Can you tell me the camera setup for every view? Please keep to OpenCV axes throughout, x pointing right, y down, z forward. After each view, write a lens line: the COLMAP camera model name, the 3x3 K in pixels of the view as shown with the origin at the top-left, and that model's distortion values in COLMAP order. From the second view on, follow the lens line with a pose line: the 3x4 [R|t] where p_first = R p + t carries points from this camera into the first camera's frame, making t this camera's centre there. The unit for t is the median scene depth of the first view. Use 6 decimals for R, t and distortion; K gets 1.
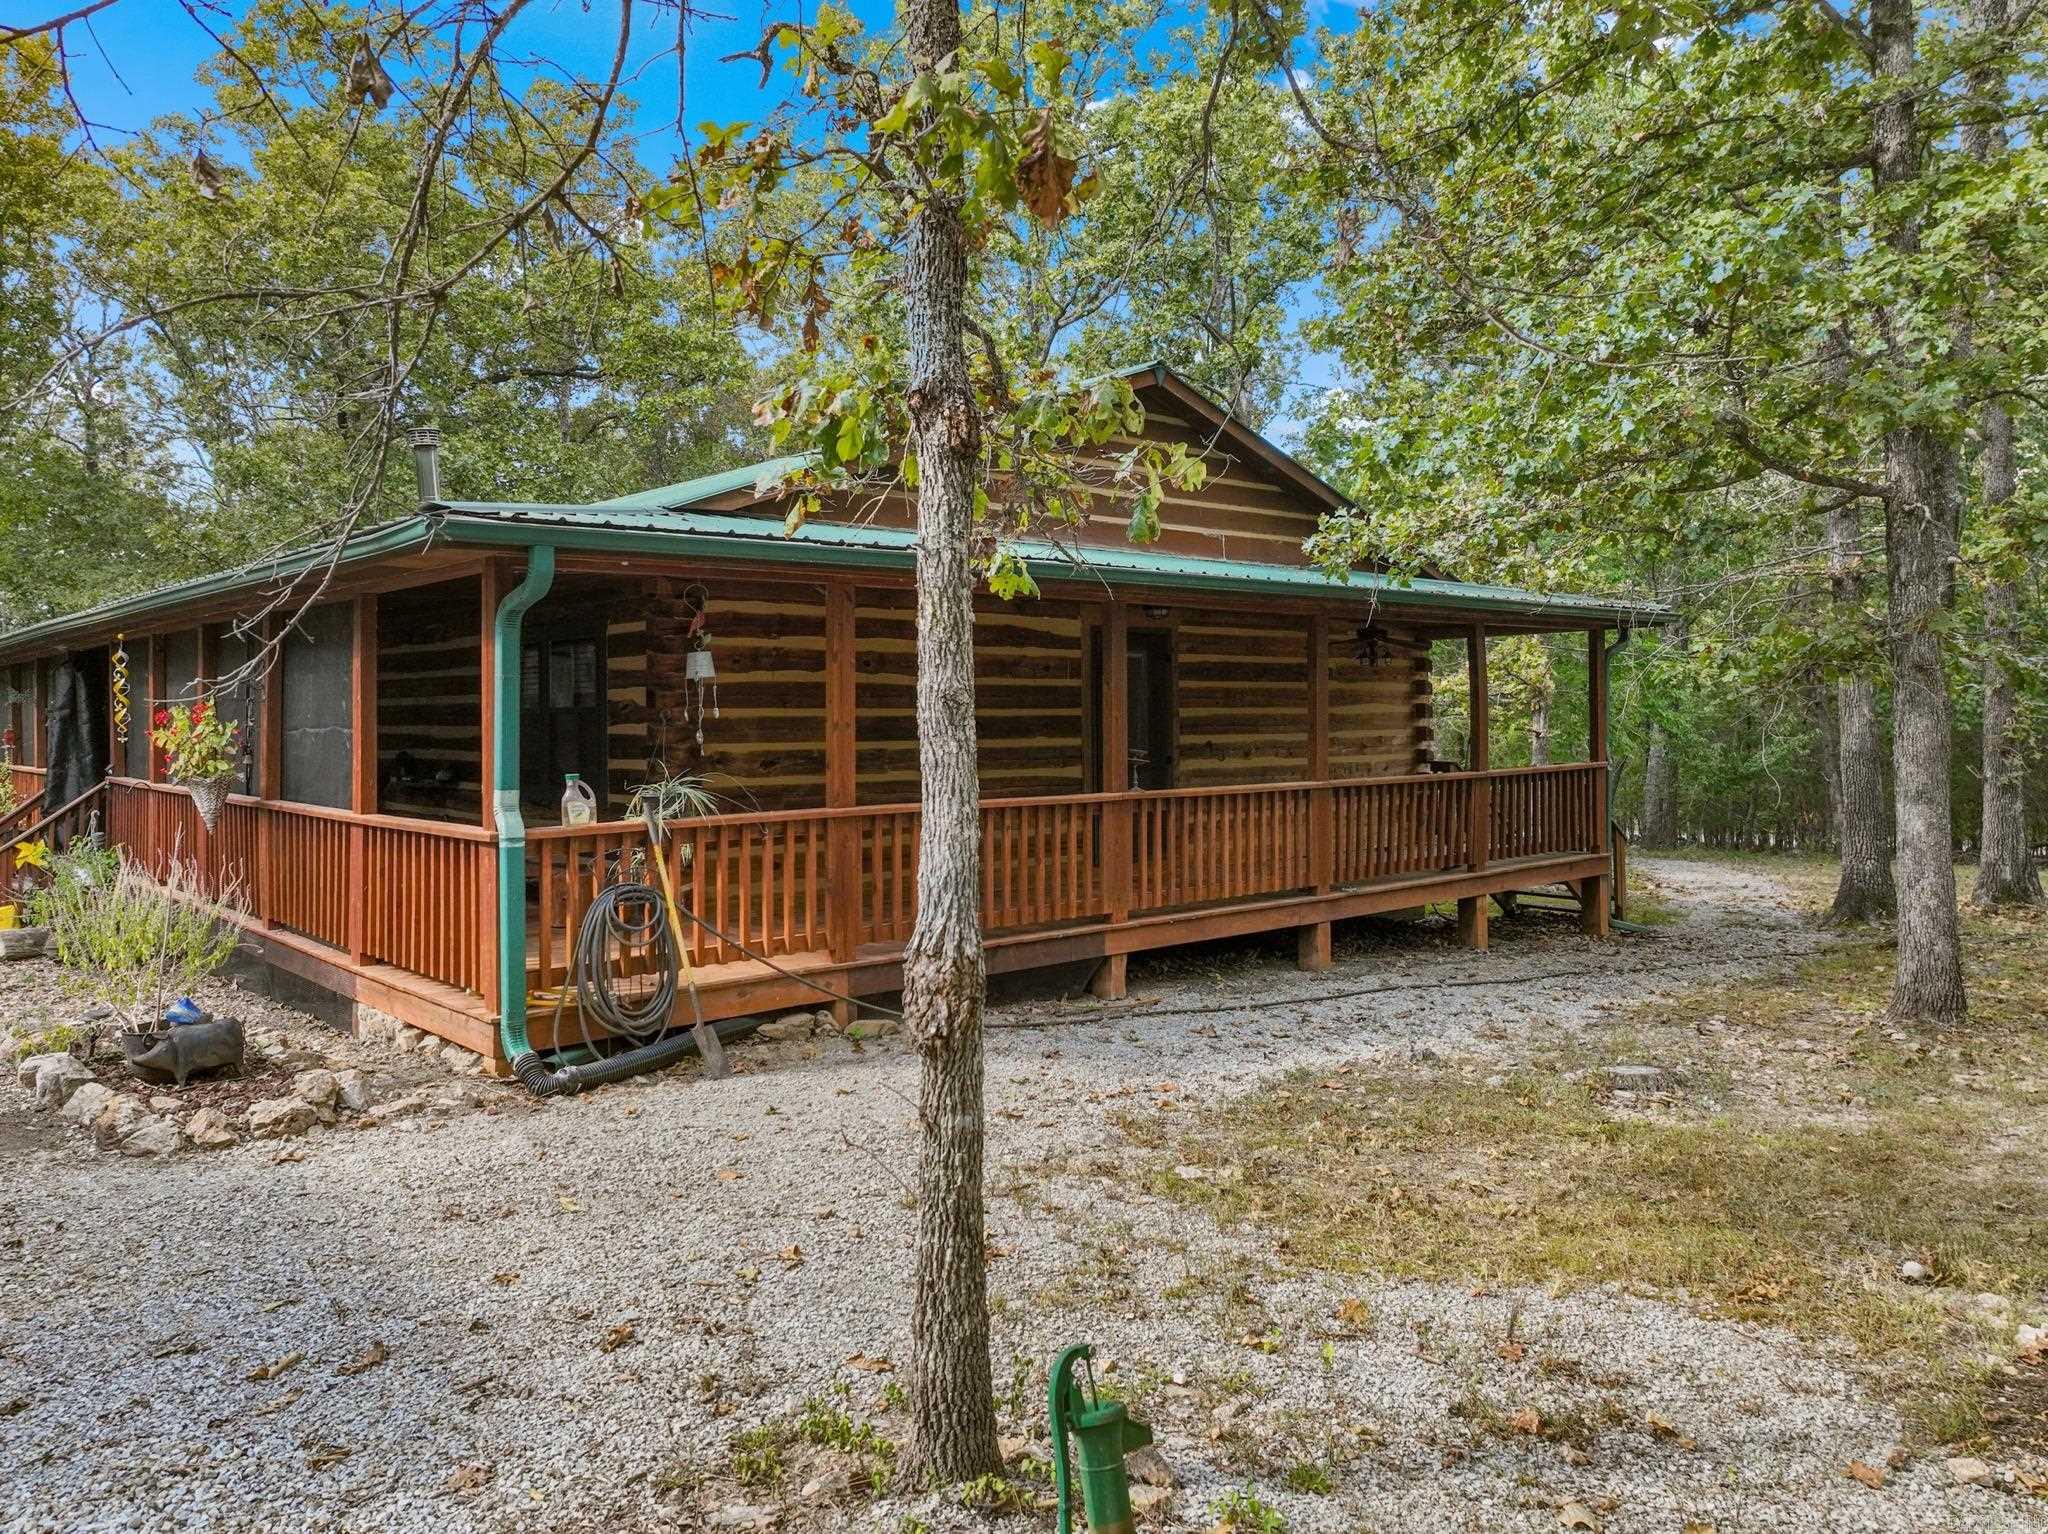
lens RADIAL K [[1464.2, 0, 1018.3], [0, 1464.2, 759.6], [0, 0, 1]] dist [-0.007466, 0.024828]
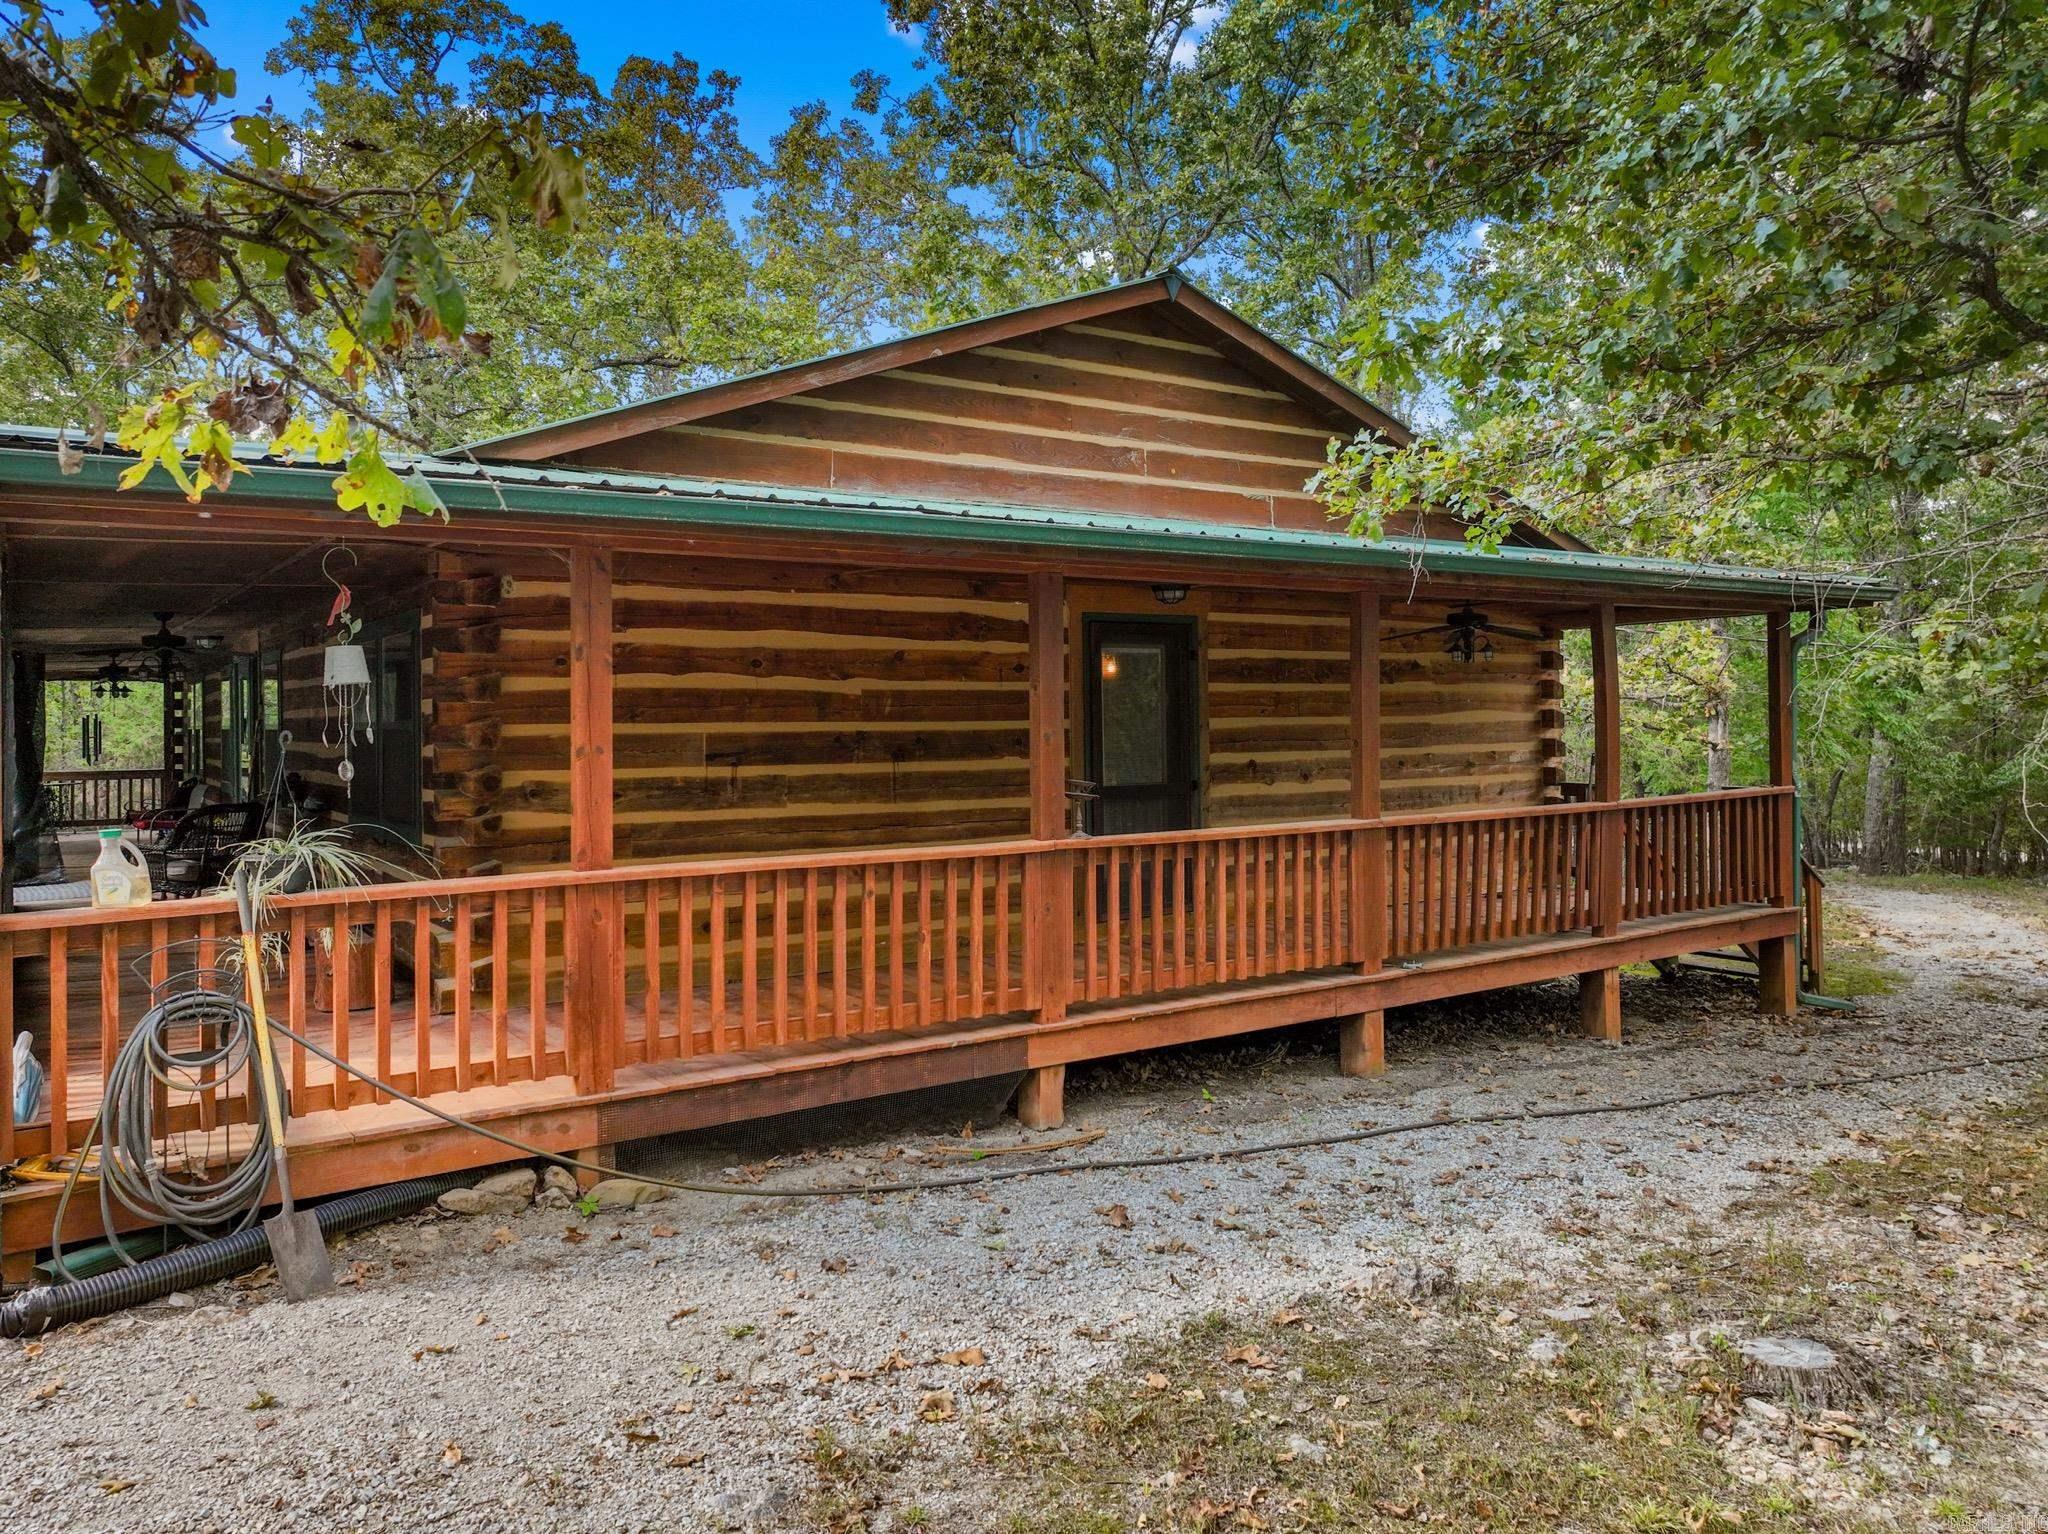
lens RADIAL K [[1464.2, 0, 1022.7], [0, 1464.2, 756.7], [0, 0, 1]] dist [-0.007466, 0.024828]
pose [[0.992567, -0.000704, -0.121698, 0.124701], [0.000182, 0.999991, -0.004300, -0.013220], [0.121700, 0.004246, 0.992558, 0.252567]]
